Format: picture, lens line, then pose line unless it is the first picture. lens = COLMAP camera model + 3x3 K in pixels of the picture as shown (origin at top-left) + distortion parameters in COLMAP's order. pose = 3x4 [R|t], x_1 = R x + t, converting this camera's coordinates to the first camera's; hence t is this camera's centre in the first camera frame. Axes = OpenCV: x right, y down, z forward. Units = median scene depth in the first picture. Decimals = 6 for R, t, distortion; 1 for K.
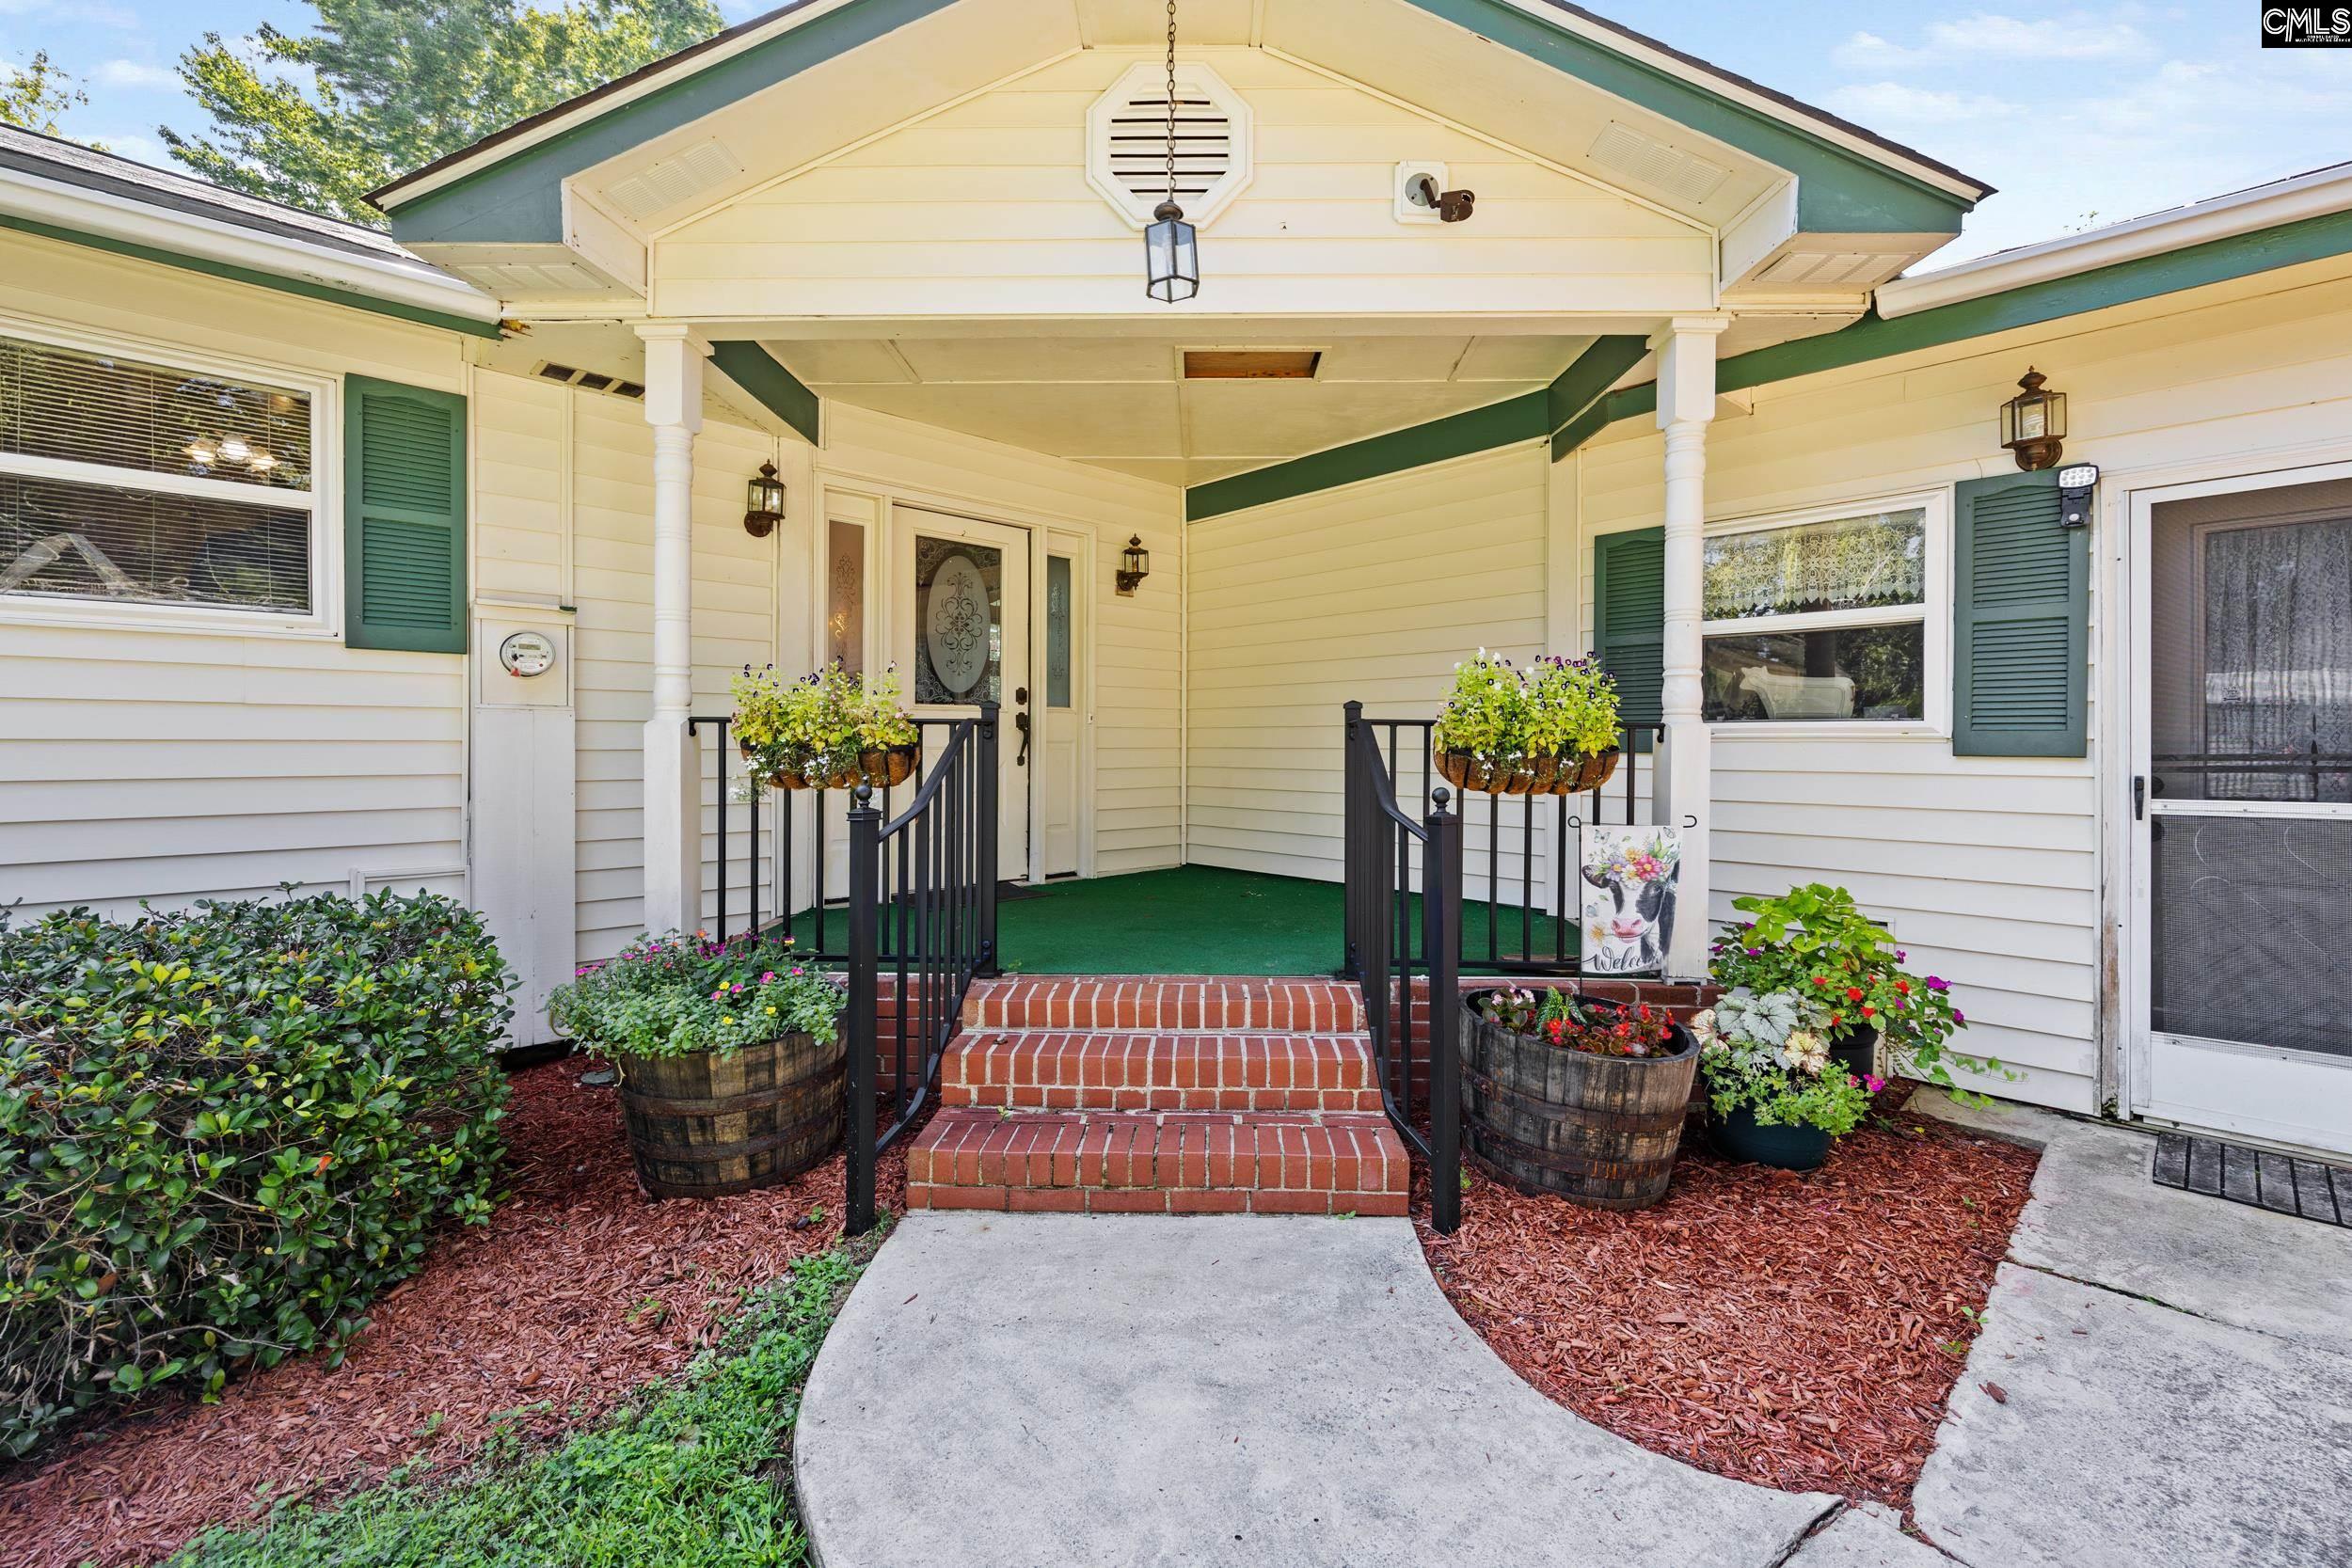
lens RADIAL K [[974.8, 0, 1172.8], [0, 974.8, 738.8], [0, 0, 1]] dist [0.000762, 0.000121]
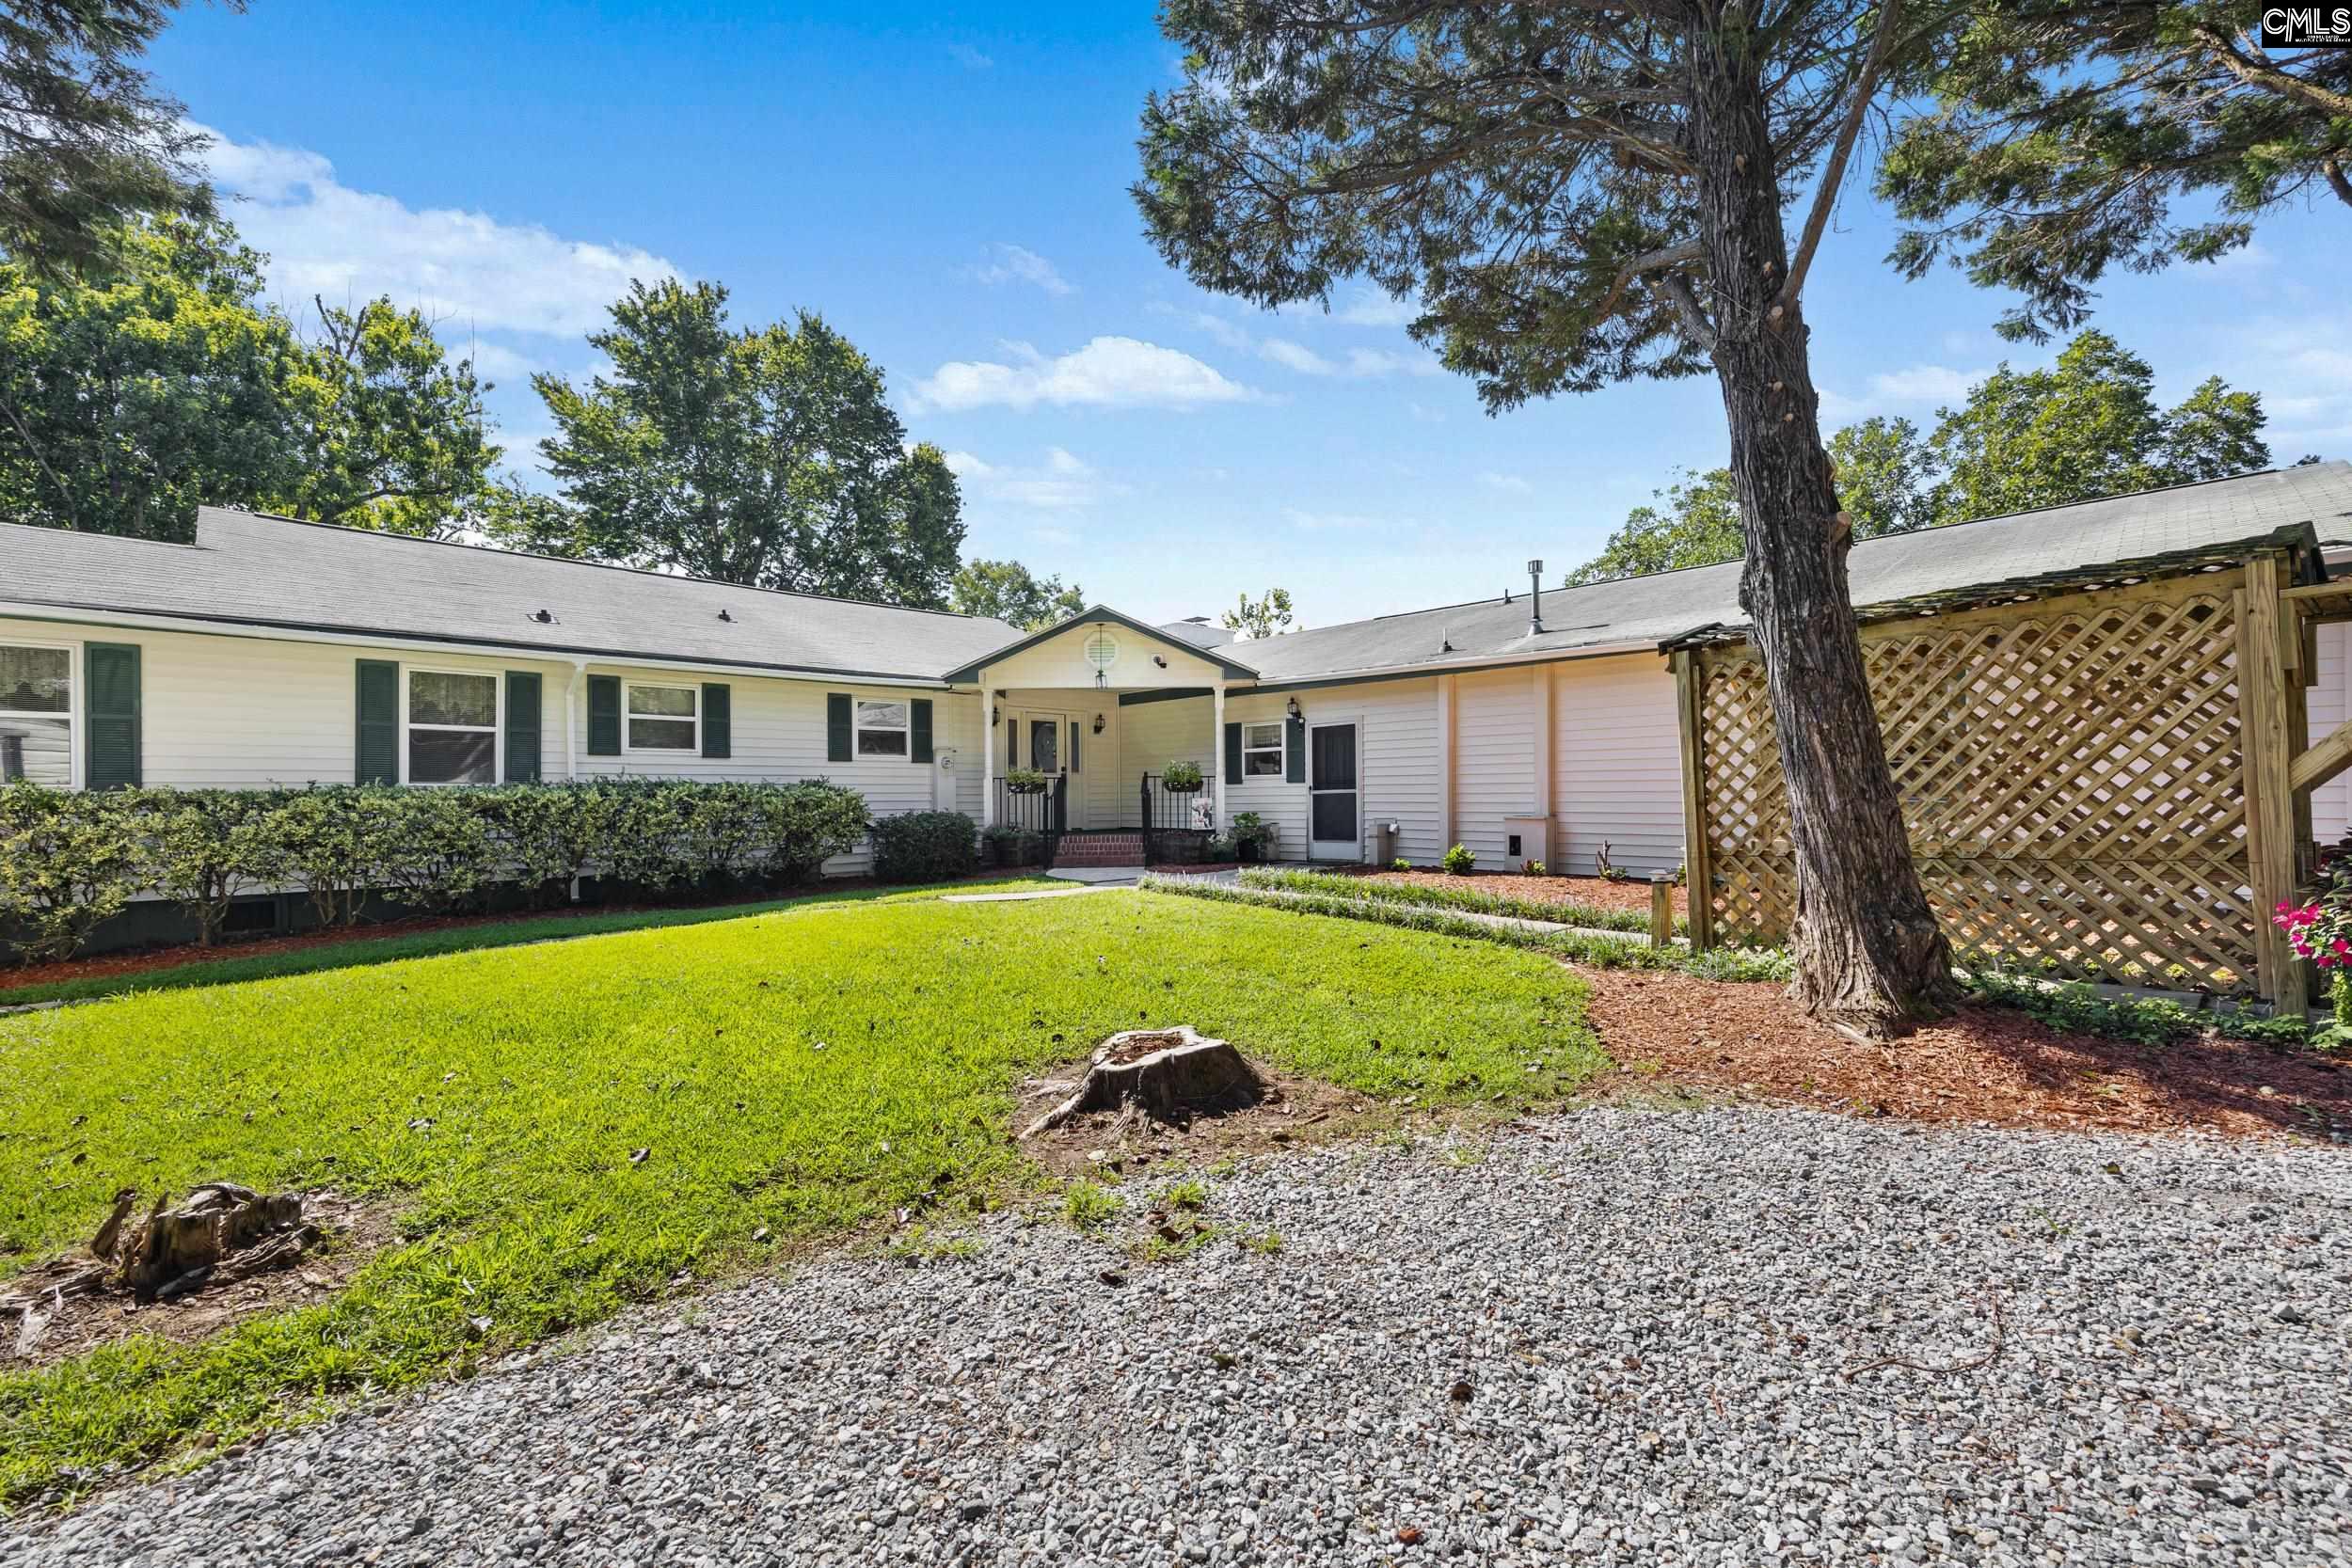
lens RADIAL K [[952.7, 0, 1181.2], [0, 952.7, 787.3], [0, 0, 1]] dist [0.001447, 0.000395]
pose [[0.999786, -0.014122, 0.015123, 0.282933], [0.014246, 0.999866, -0.008124, 0.070402], [-0.015006, 0.008337, 0.999853, -3.336156]]
